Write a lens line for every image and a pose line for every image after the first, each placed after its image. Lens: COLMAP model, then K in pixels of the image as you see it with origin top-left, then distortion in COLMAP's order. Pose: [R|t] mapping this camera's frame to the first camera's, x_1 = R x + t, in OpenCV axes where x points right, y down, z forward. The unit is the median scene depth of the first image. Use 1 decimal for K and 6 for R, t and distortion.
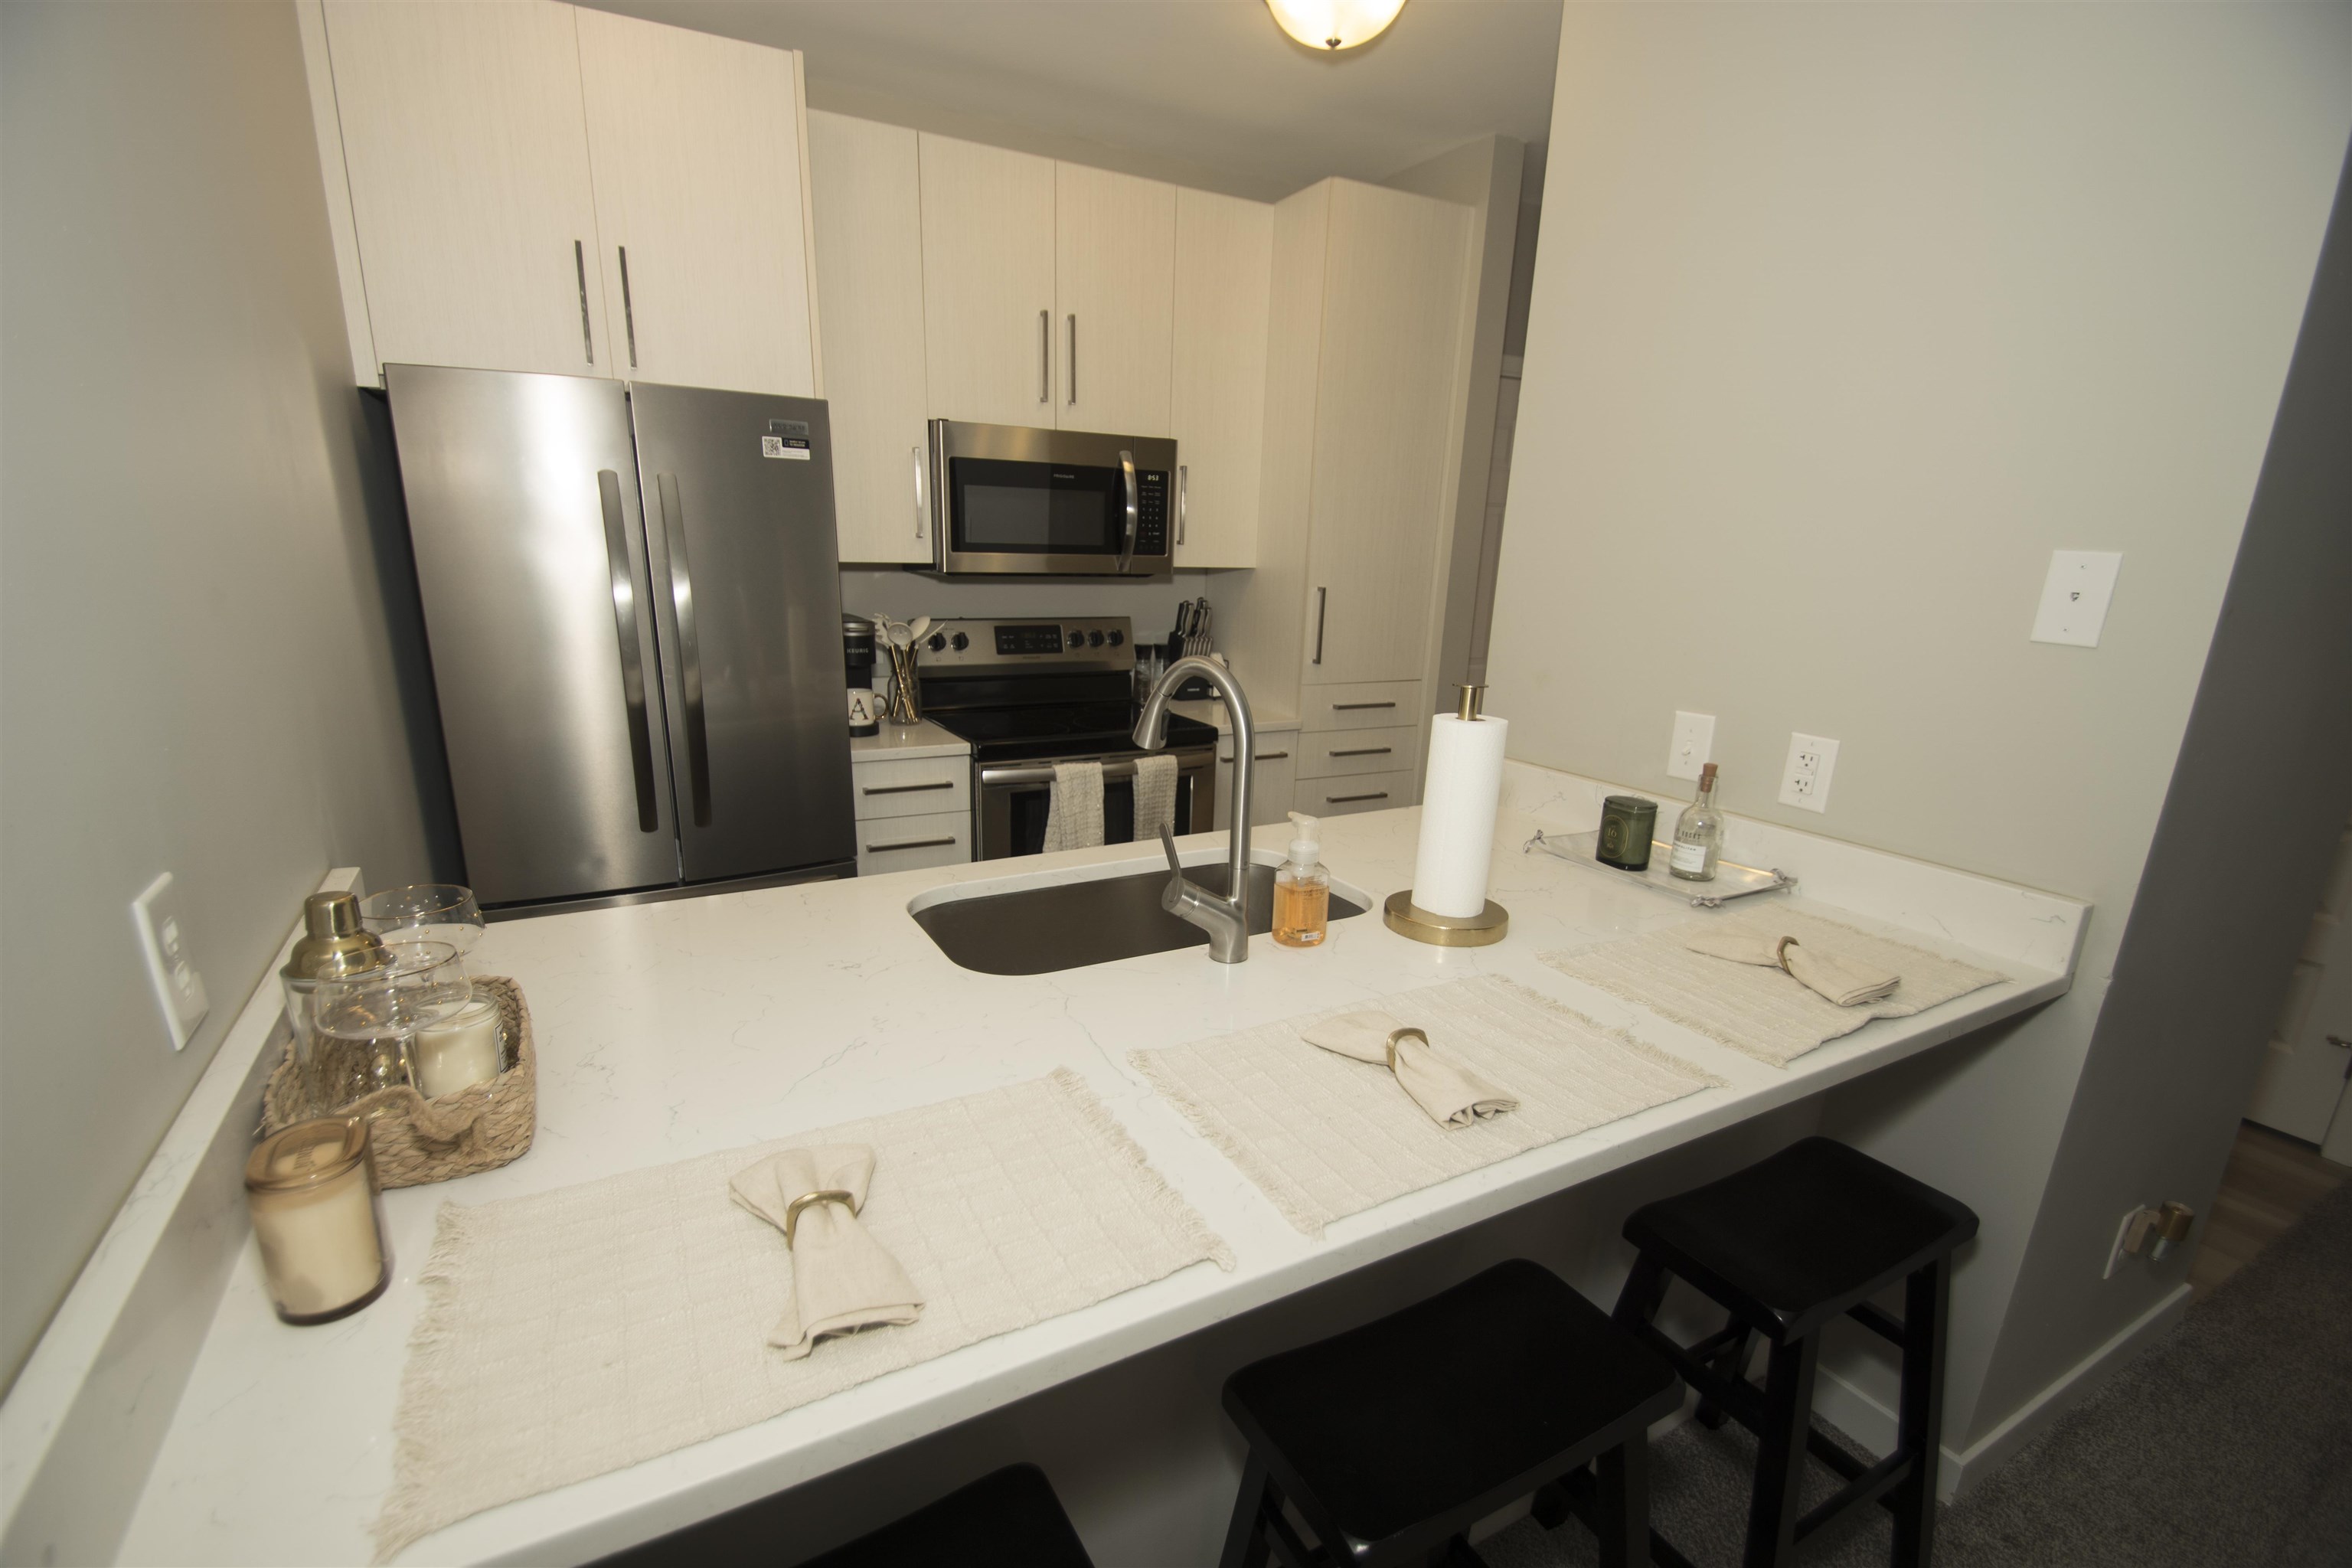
lens RADIAL K [[1040.8, 0, 1160.4], [0, 1040.8, 829.1], [0, 0, 1]] dist [0.011119, -0.013182]
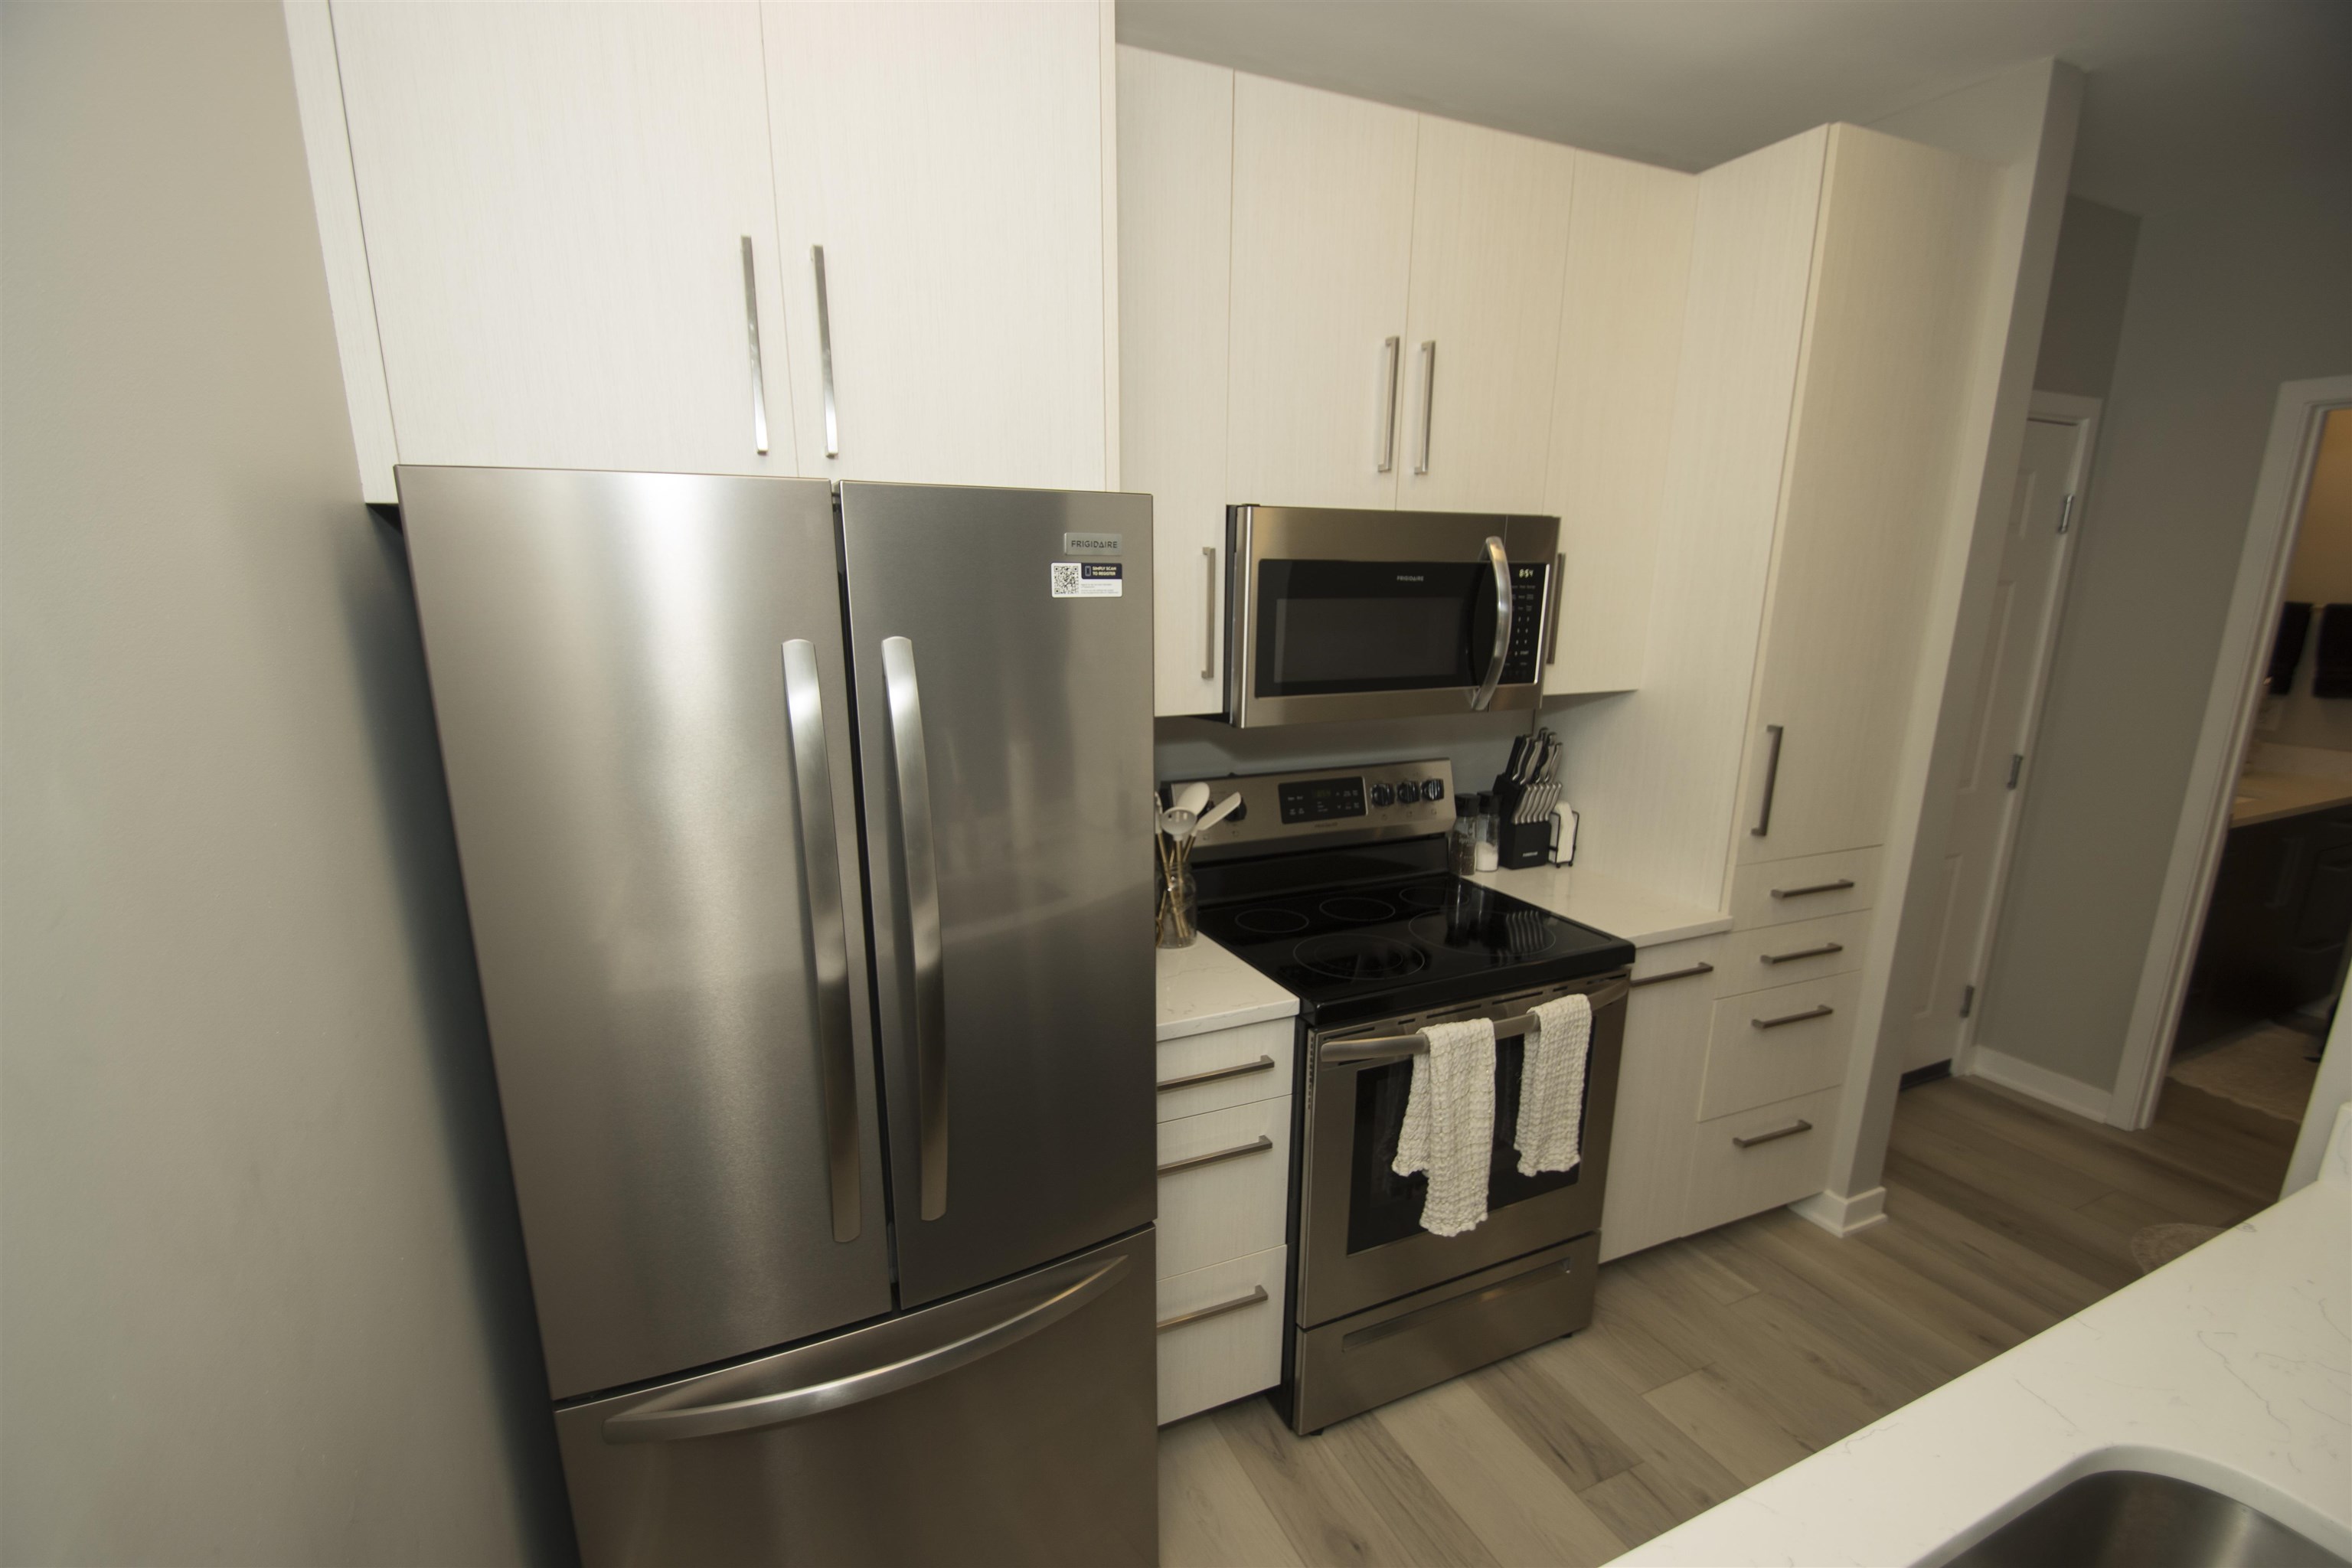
lens RADIAL K [[1040.8, 0, 1160.4], [0, 1040.8, 829.1], [0, 0, 1]] dist [0.011119, -0.013182]
pose [[0.996858, -0.006226, -0.078968, -0.204711], [0.003245, 0.999279, -0.037821, -0.154434], [0.079146, 0.037446, 0.996159, 0.327872]]
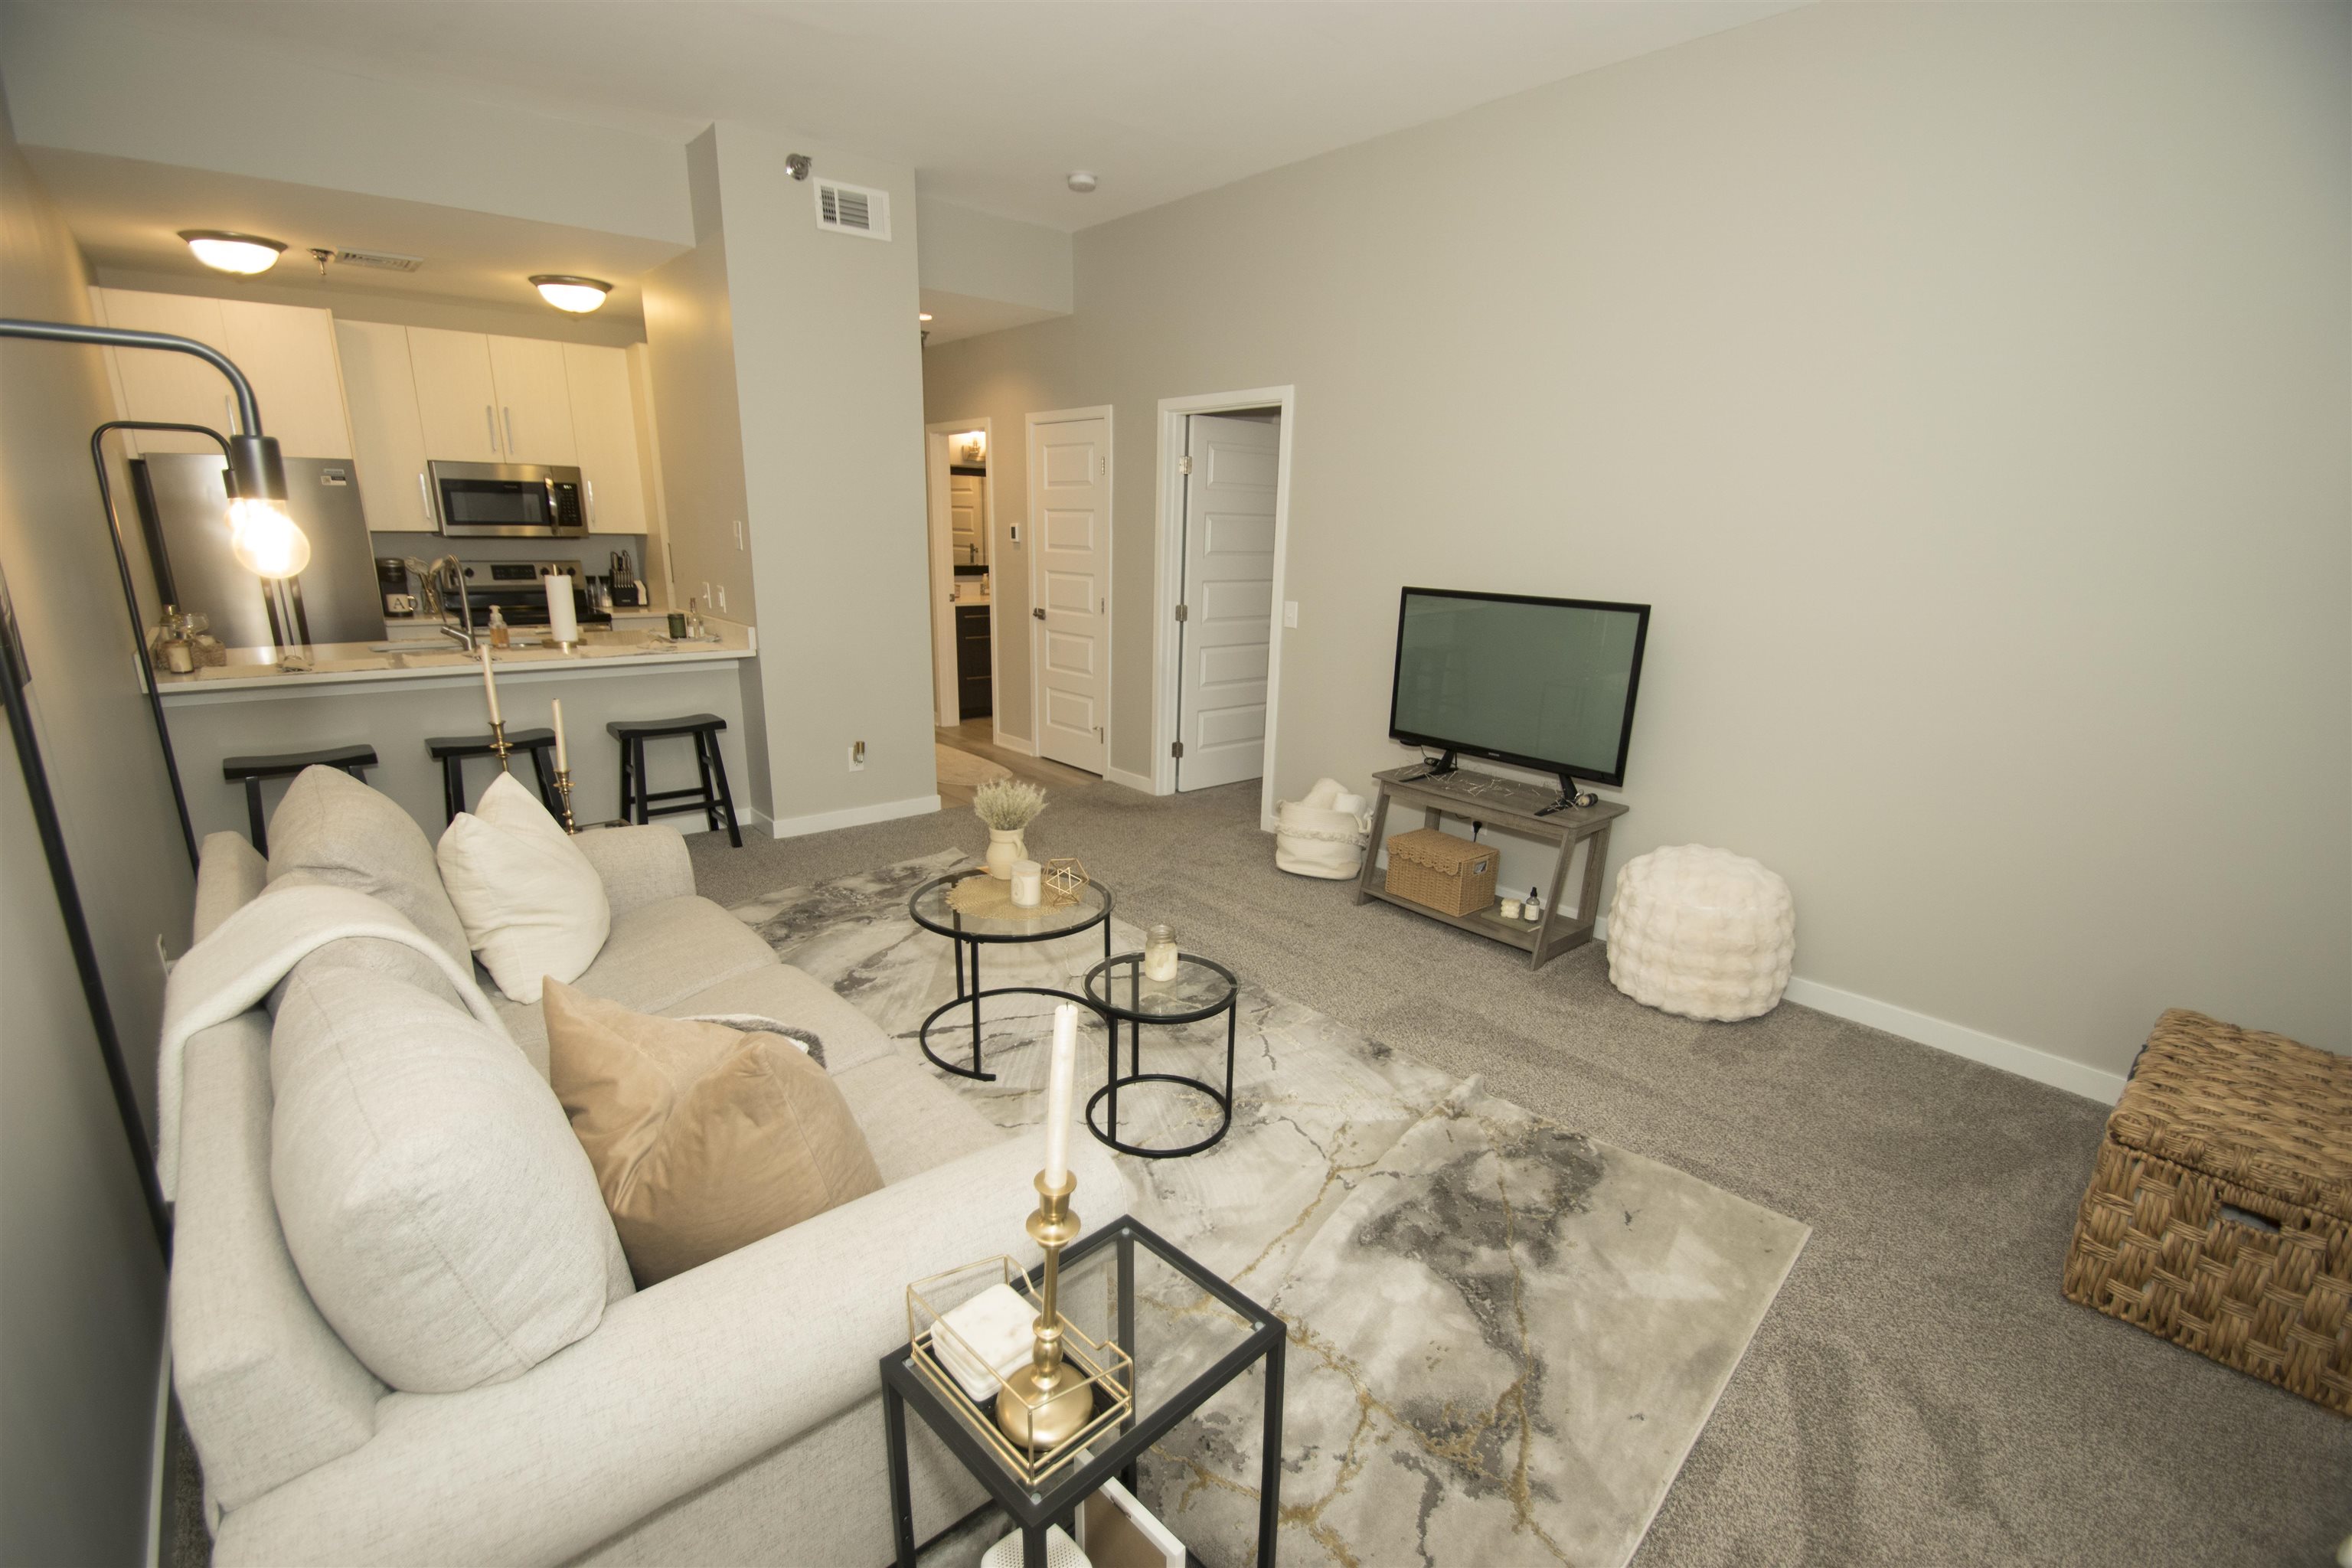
lens RADIAL K [[1107.0, 0, 1127.0], [0, 1107.0, 795.4], [0, 0, 1]] dist [0.096569, -0.062405]
pose [[0.985295, -0.053511, 0.162266, 0.687739], [0.056995, 0.998232, -0.016886, 0.356137], [-0.161076, 0.025886, 0.986602, -1.325905]]
